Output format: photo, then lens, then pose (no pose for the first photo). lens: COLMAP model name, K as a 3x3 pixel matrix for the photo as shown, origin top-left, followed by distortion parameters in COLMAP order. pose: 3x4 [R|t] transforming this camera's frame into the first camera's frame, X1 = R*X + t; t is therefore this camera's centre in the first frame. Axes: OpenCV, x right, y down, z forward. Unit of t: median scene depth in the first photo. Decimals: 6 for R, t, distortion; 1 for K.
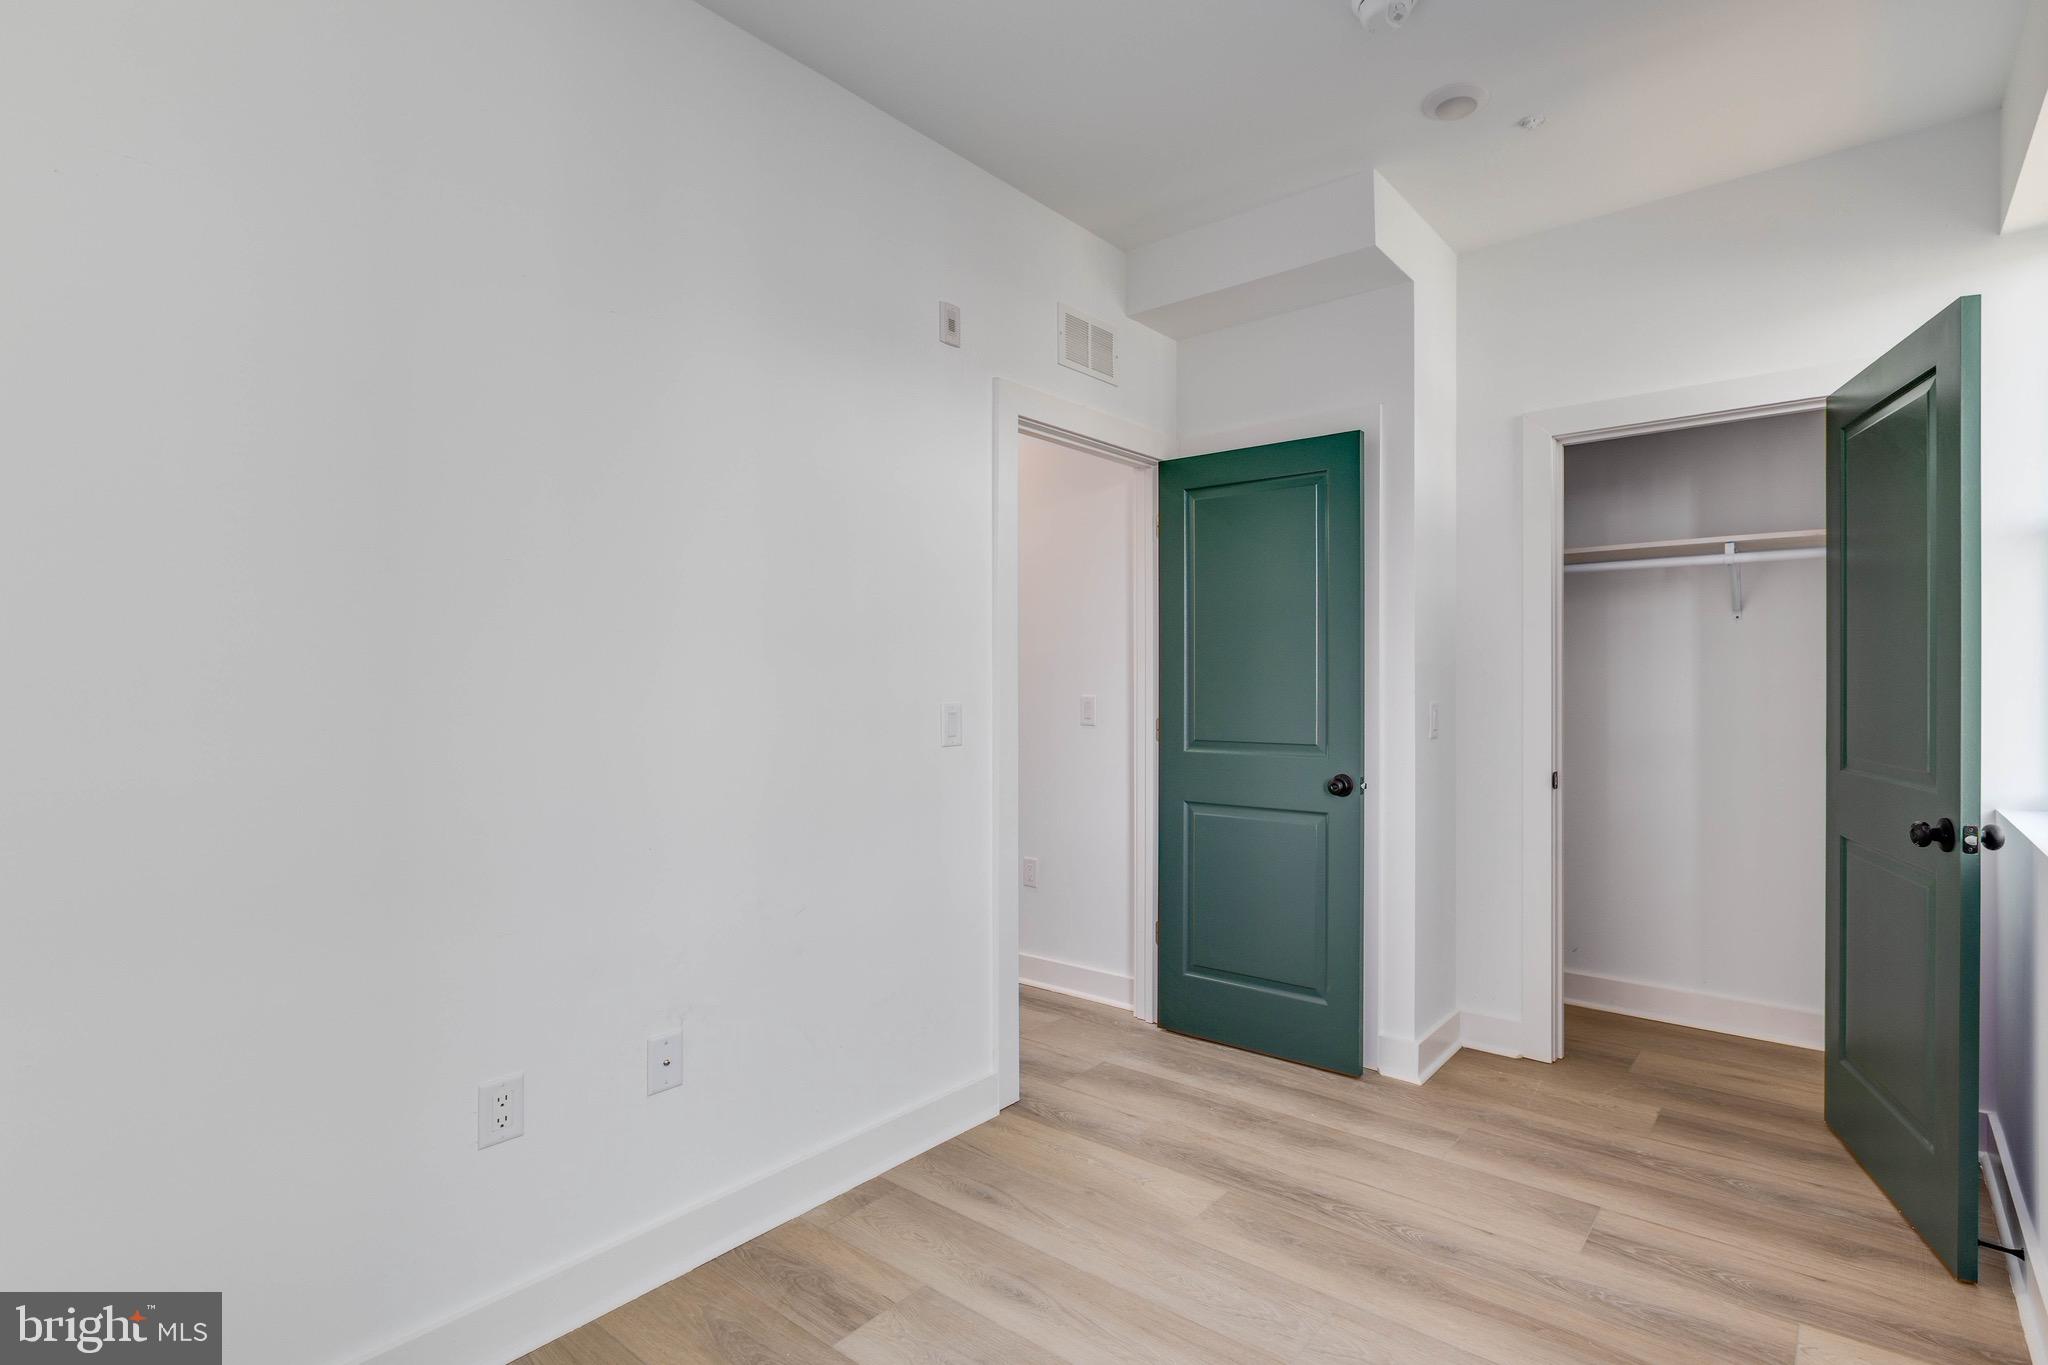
lens RADIAL K [[927.7, 0, 1026.4], [0, 927.7, 683.1], [0, 0, 1]] dist [-0.001929, -0.000802]
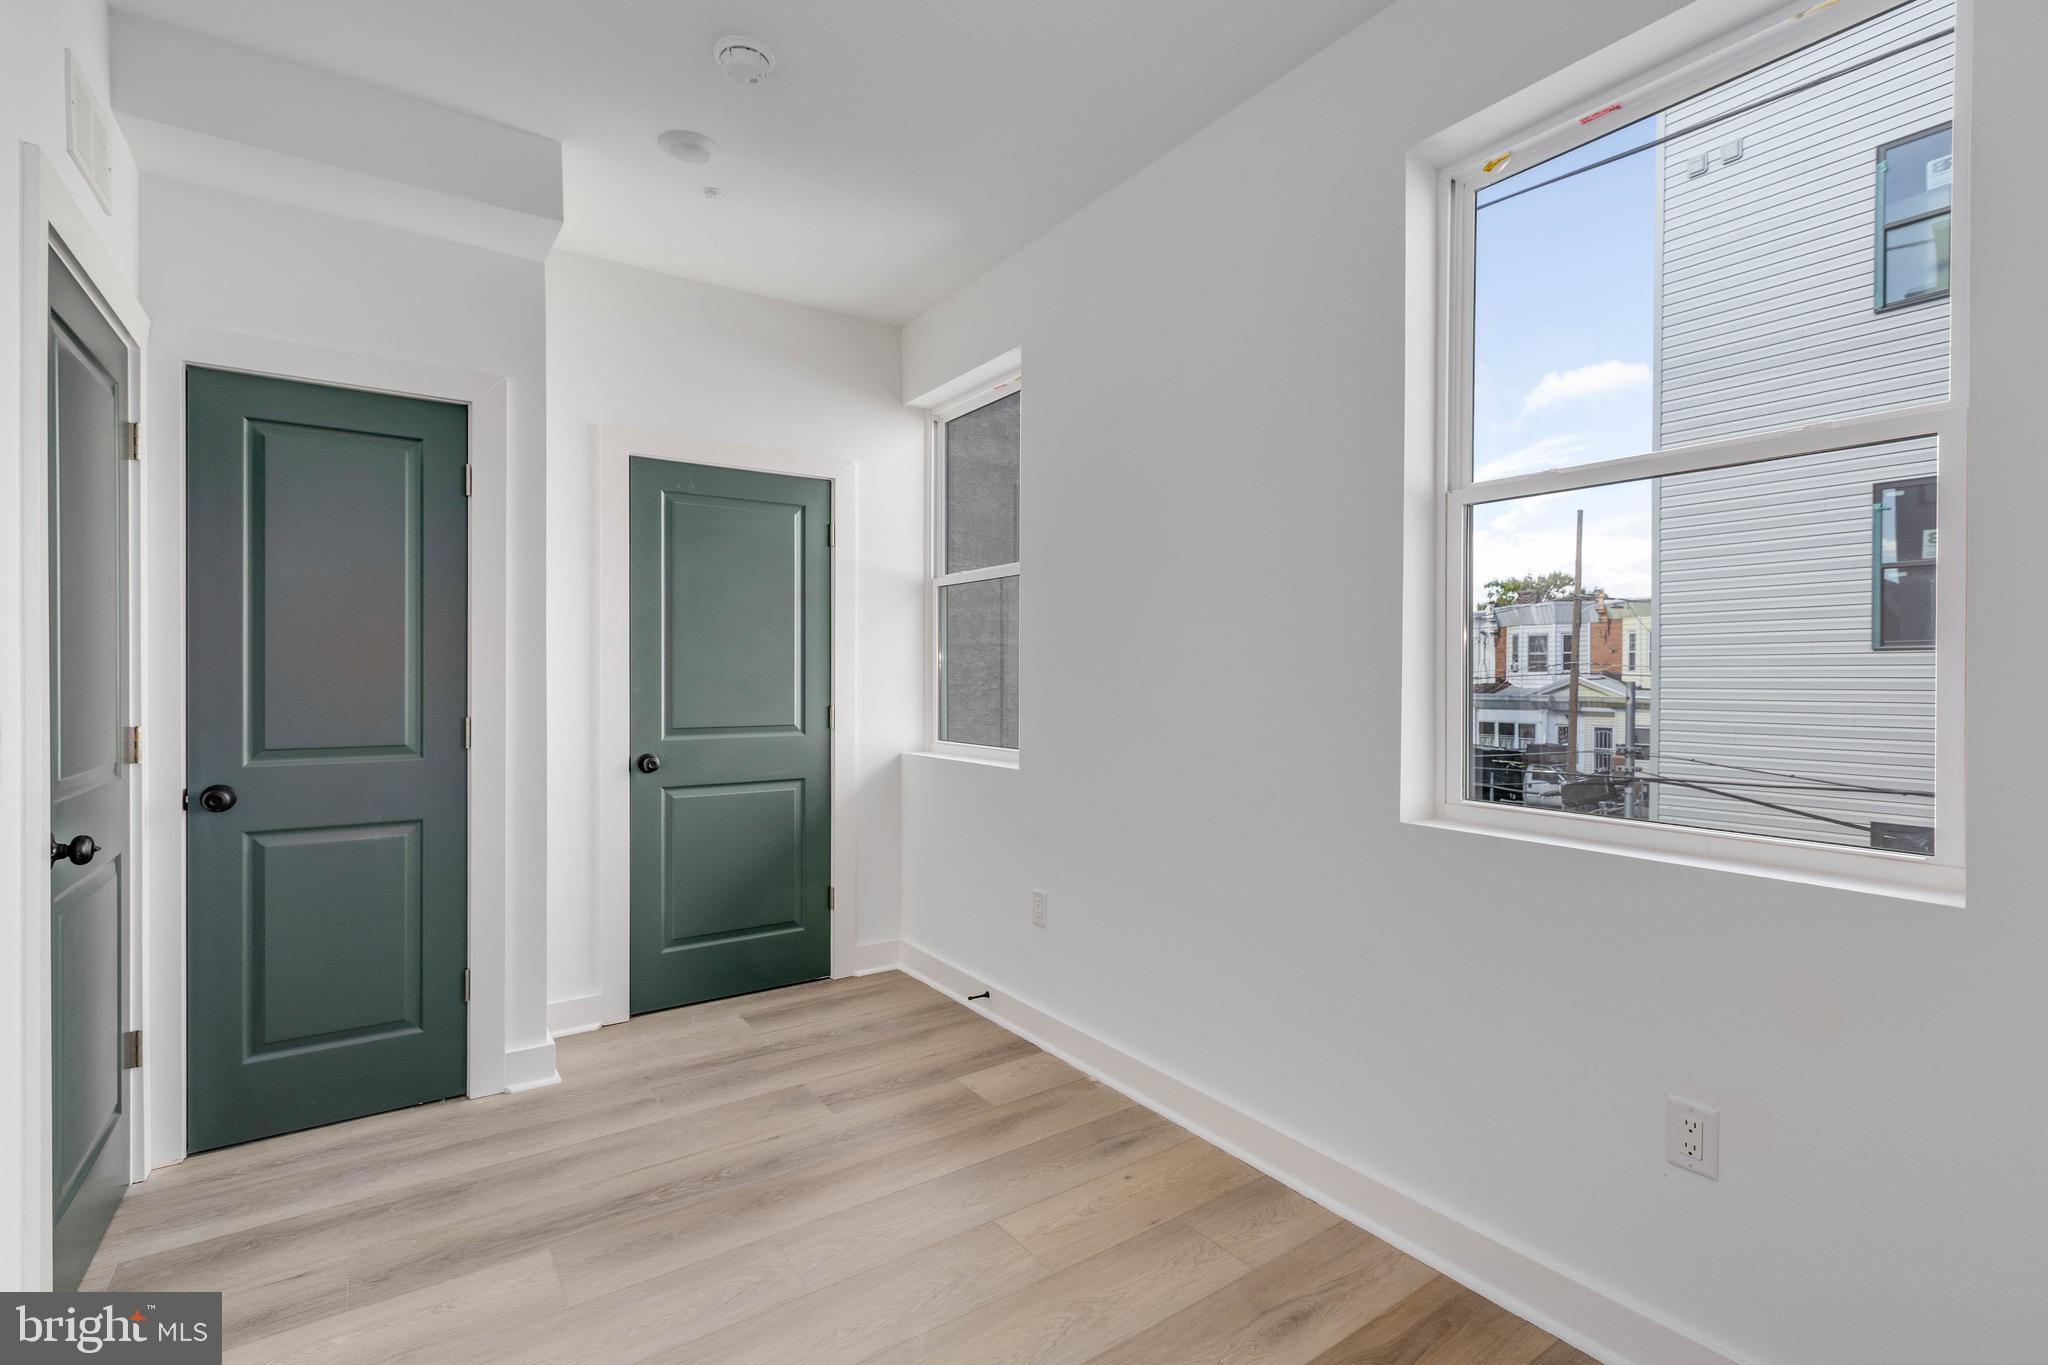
lens RADIAL K [[927.7, 0, 1026.6], [0, 927.7, 681.1], [0, 0, 1]] dist [-0.001929, -0.000802]
pose [[0.309603, 0.002750, 0.950862, -0.478159], [0.008110, 0.999952, -0.005532, 0.026501], [-0.950831, 0.009424, 0.309566, 0.308776]]
